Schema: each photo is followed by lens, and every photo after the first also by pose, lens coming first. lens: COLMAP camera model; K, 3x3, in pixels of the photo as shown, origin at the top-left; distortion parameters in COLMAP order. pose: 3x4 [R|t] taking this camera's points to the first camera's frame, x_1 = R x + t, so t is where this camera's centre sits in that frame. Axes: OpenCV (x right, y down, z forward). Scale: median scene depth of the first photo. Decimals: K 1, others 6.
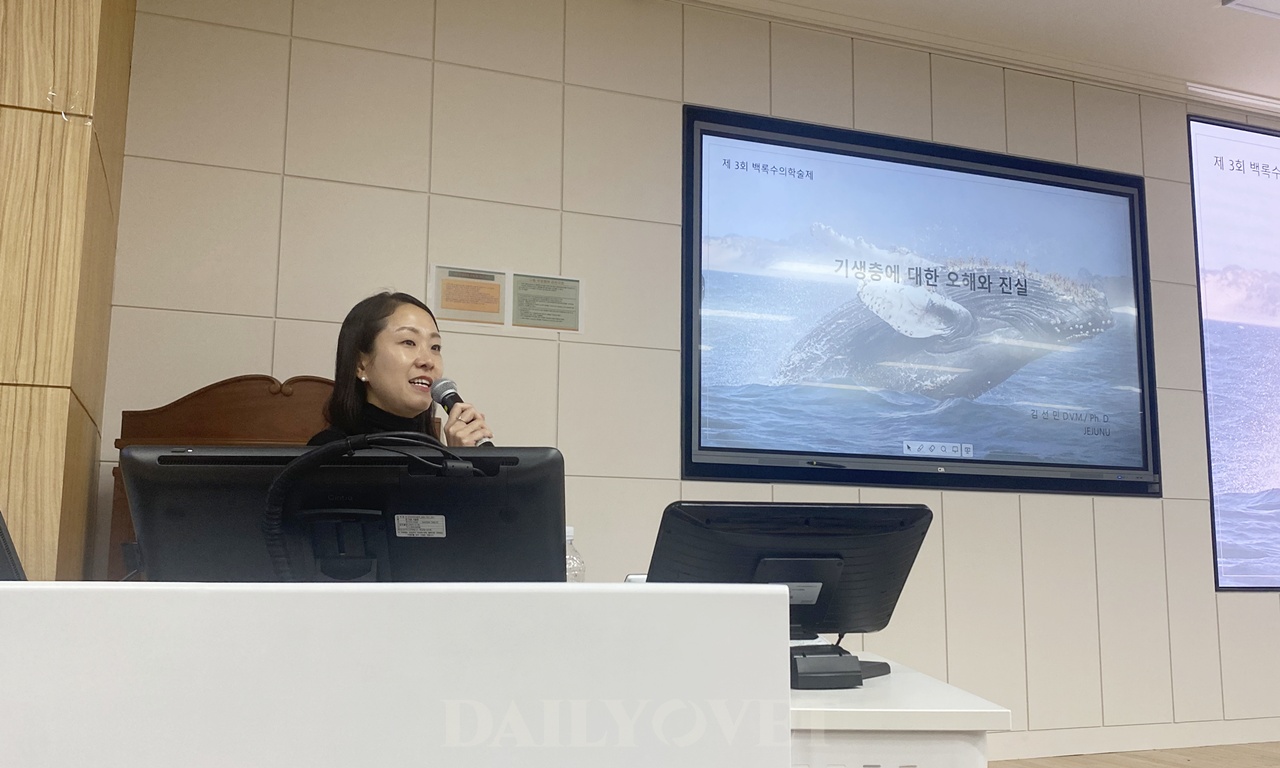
lens RADIAL K [[1186.6, 0, 642.4], [0, 1186.6, 391.4], [0, 0, 1]] dist [0.016258, 0.000000]
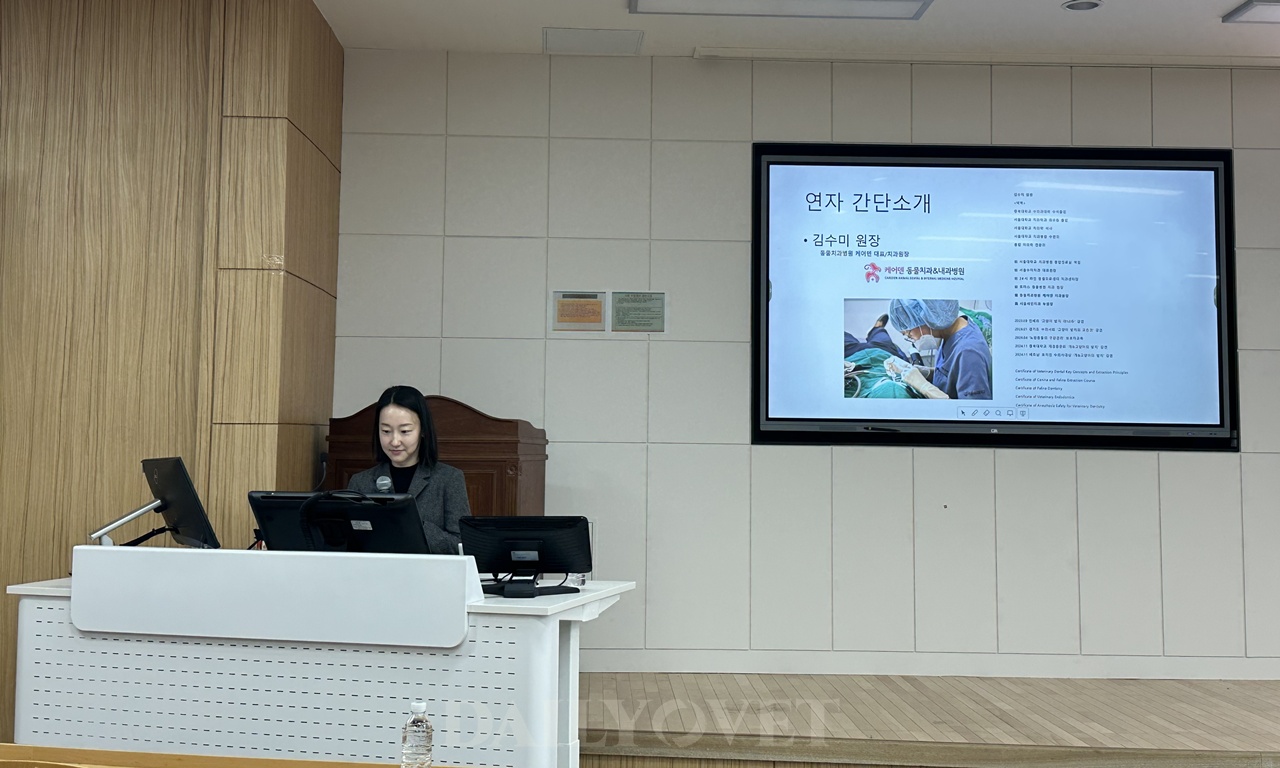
lens RADIAL K [[1451.5, 0, 638.2], [0, 1451.5, 378.4], [0, 0, 1]] dist [0.034624, 0.000000]
pose [[0.946999, -0.006323, -0.321175, 0.432746], [0.035889, 0.995629, 0.086220, -0.139341], [0.319226, -0.093177, 0.943087, -0.524228]]
